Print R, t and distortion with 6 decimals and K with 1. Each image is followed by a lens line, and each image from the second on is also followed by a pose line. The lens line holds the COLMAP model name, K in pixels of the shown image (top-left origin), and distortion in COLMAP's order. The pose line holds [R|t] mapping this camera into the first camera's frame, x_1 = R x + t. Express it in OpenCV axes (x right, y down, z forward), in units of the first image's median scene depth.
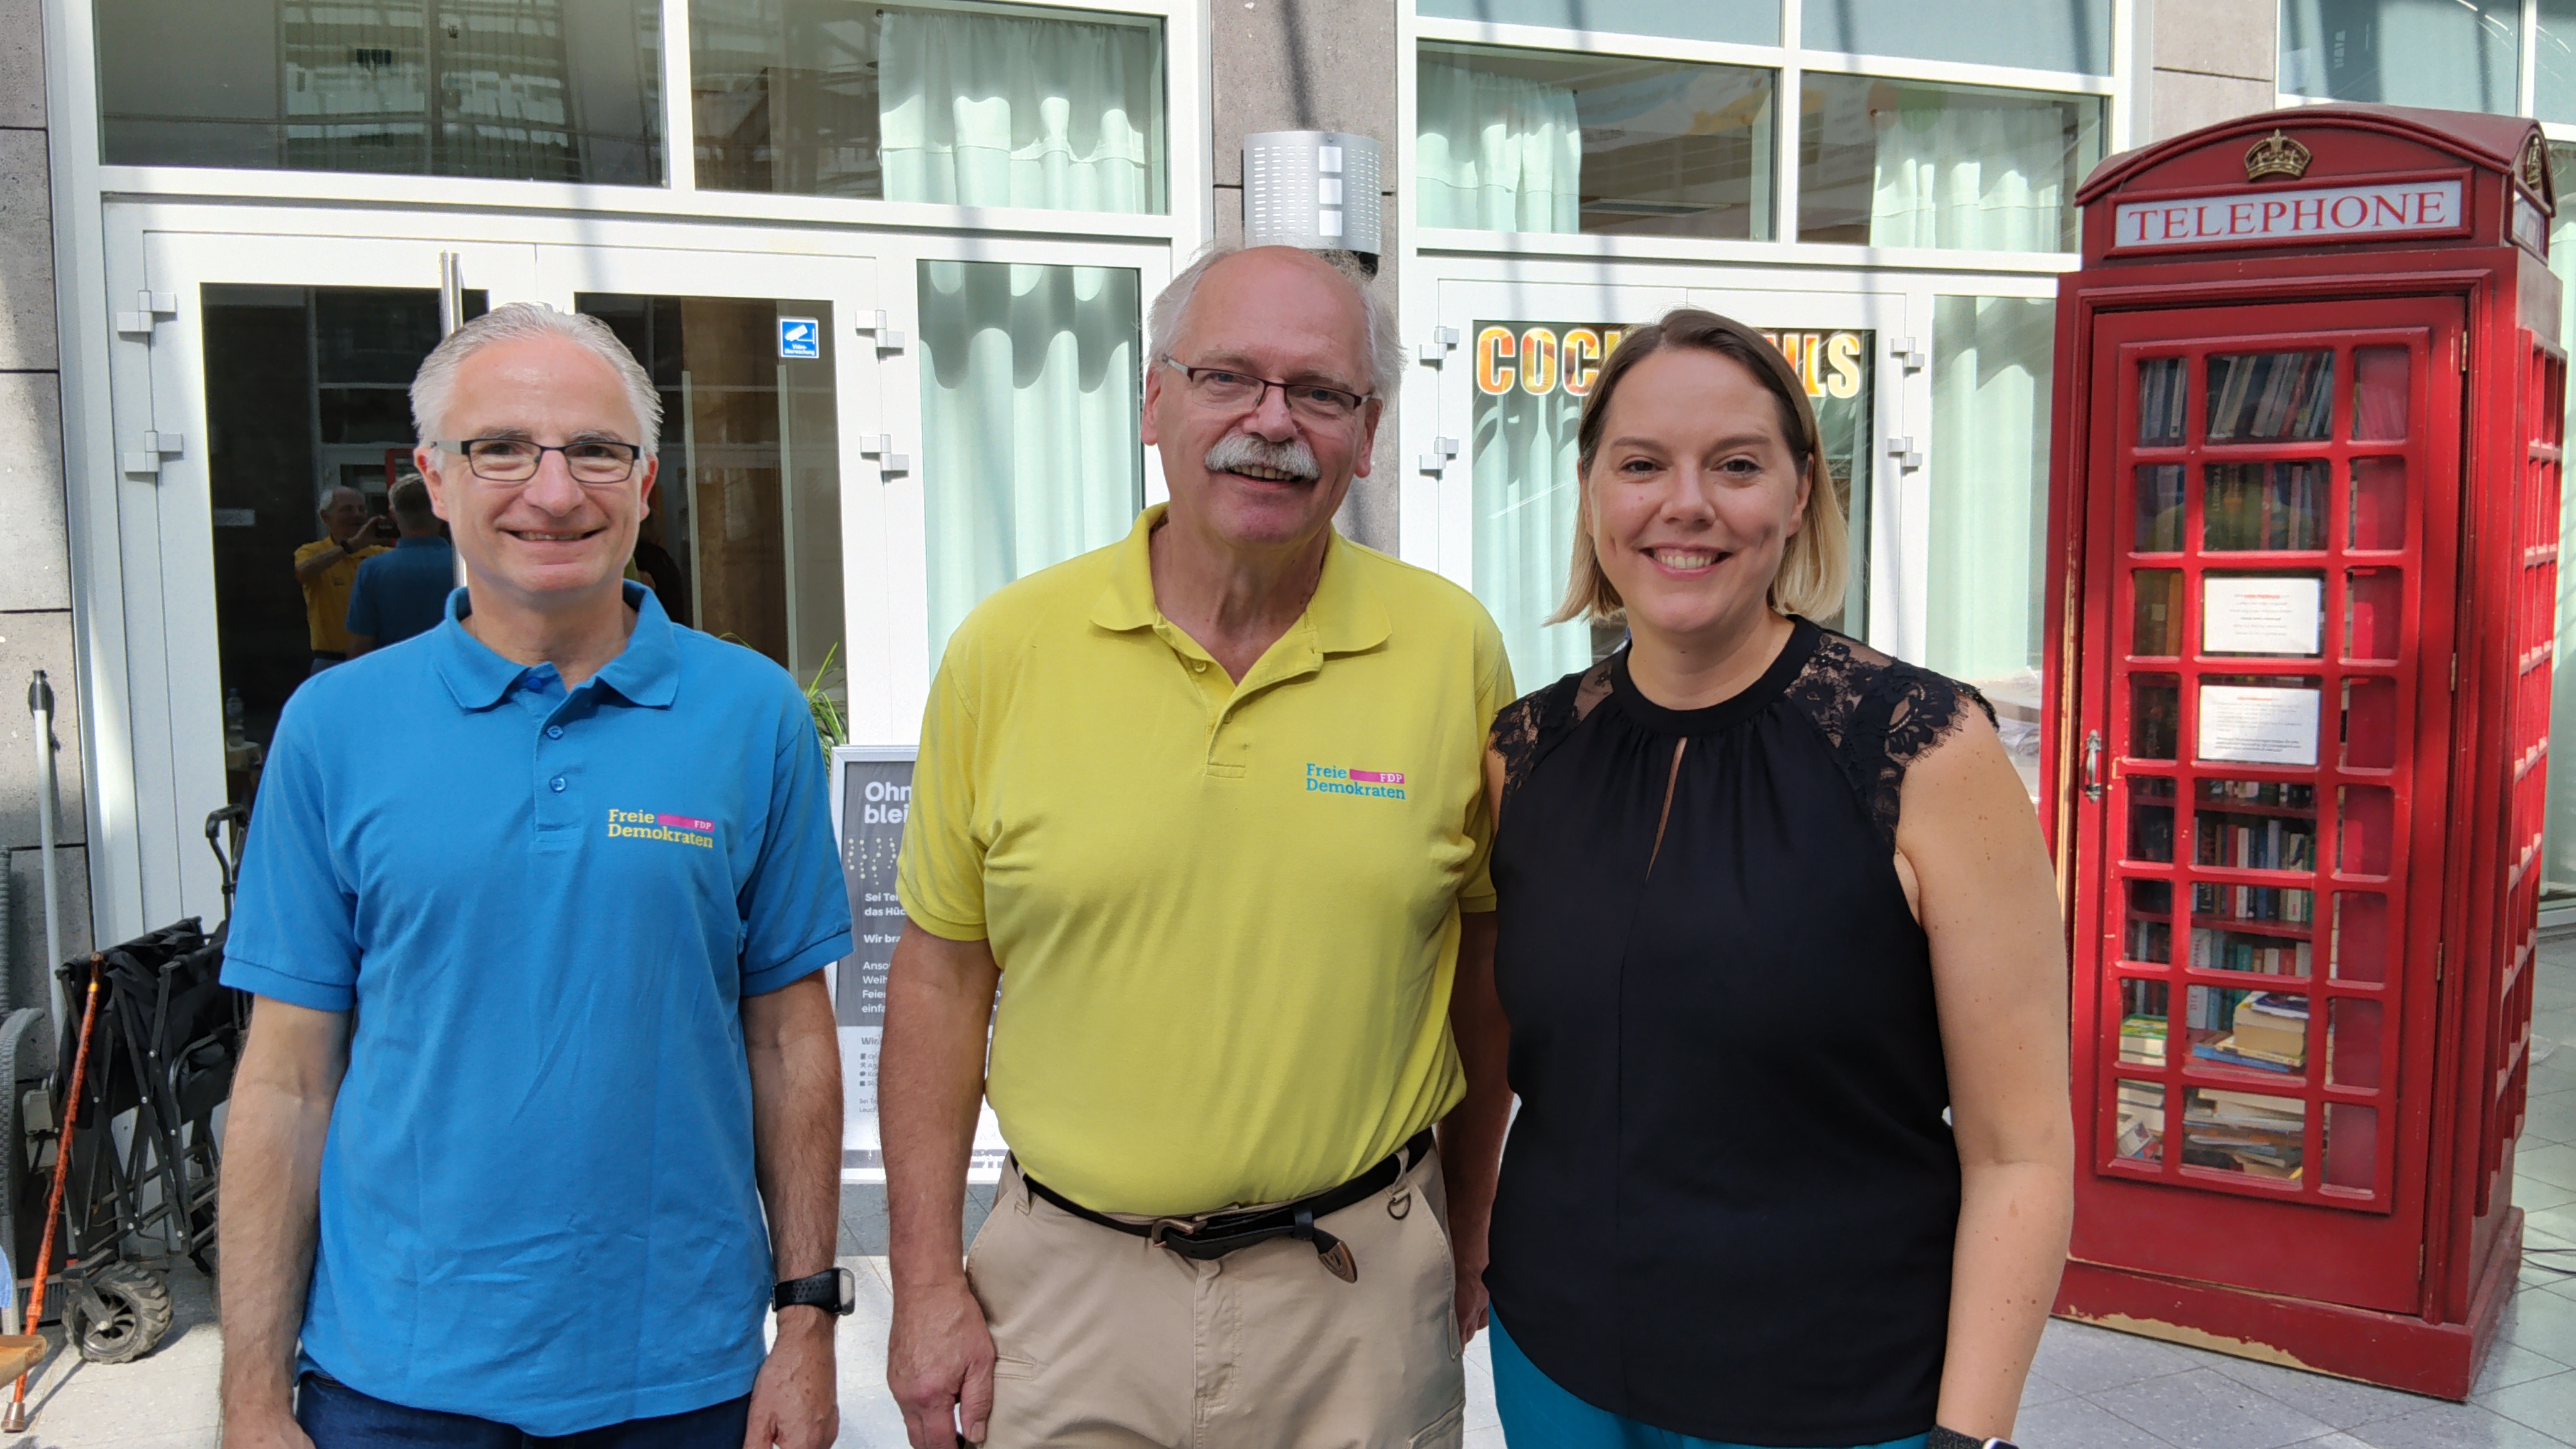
lens RADIAL K [[2168.4, 0, 1283.9], [0, 2168.4, 739.3], [0, 0, 1]] dist [-0.009823, -0.022965]
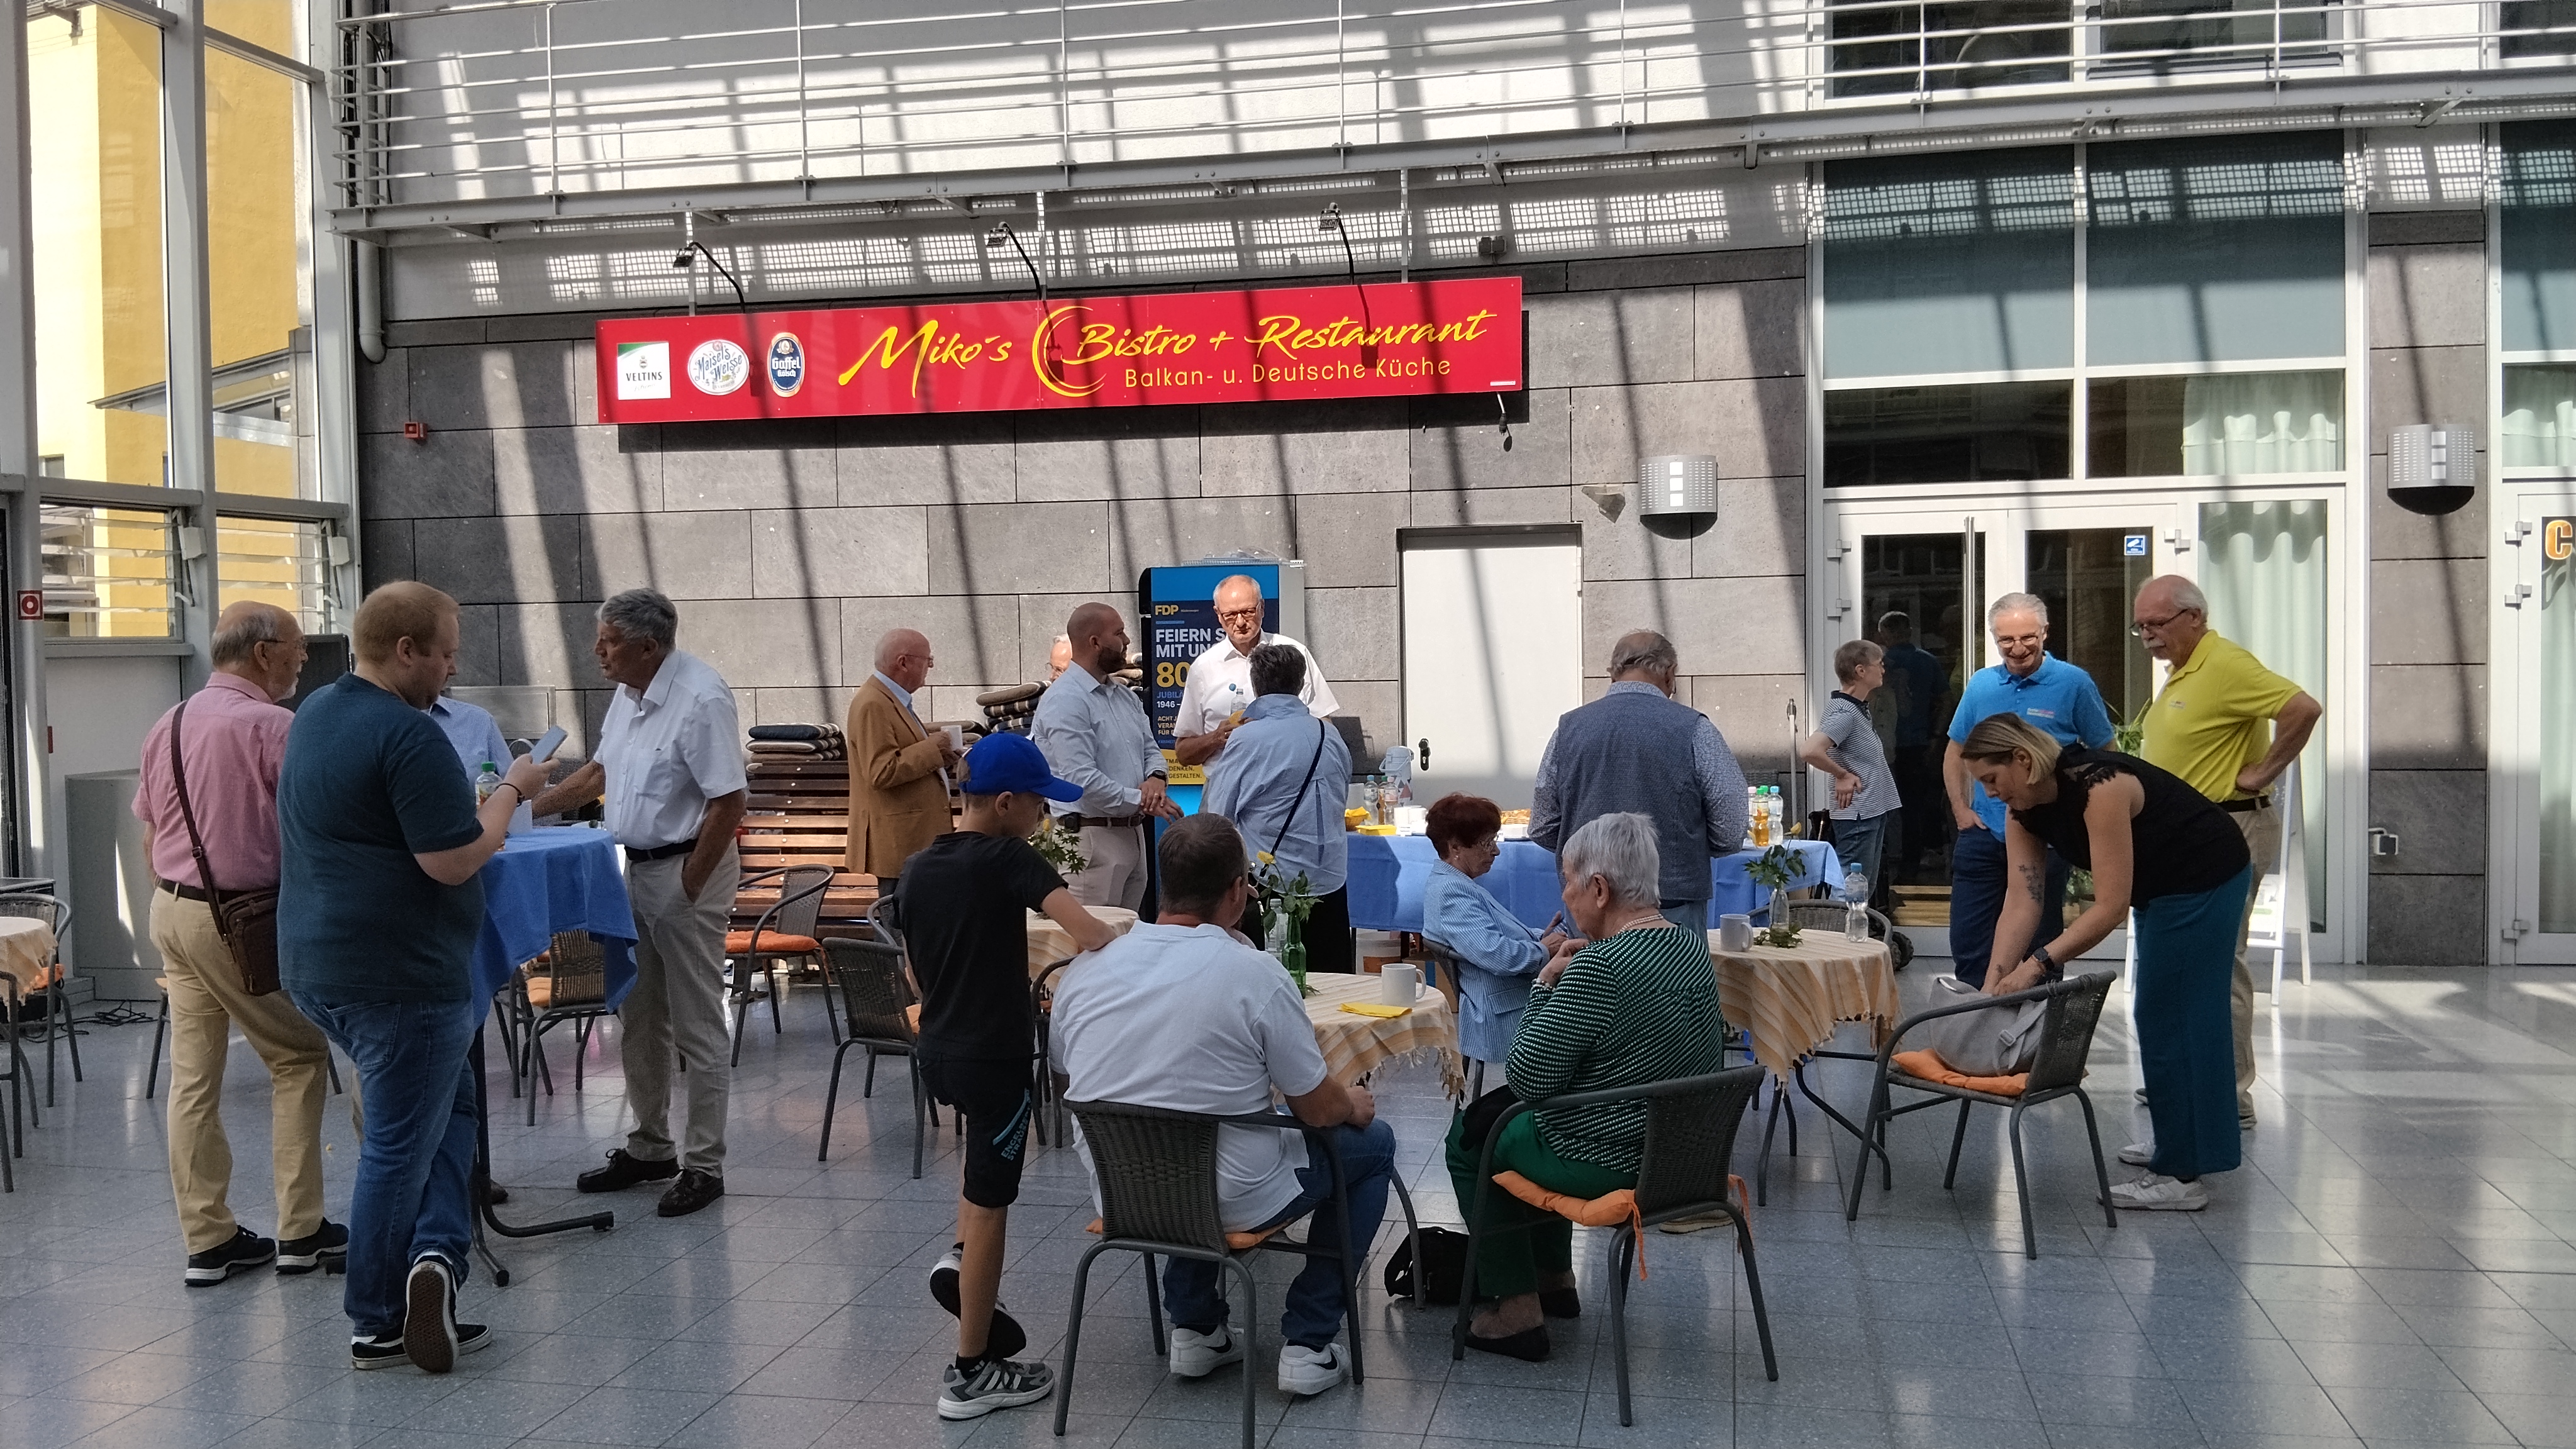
lens RADIAL K [[2168.4, 0, 1280.6], [0, 2168.4, 730.9], [0, 0, 1]] dist [-0.009823, -0.022965]
pose [[0.800198, 0.030760, -0.598947, 0.338562], [-0.045510, 0.998919, -0.009500, 0.042204], [0.598007, 0.034860, 0.800732, -1.044269]]
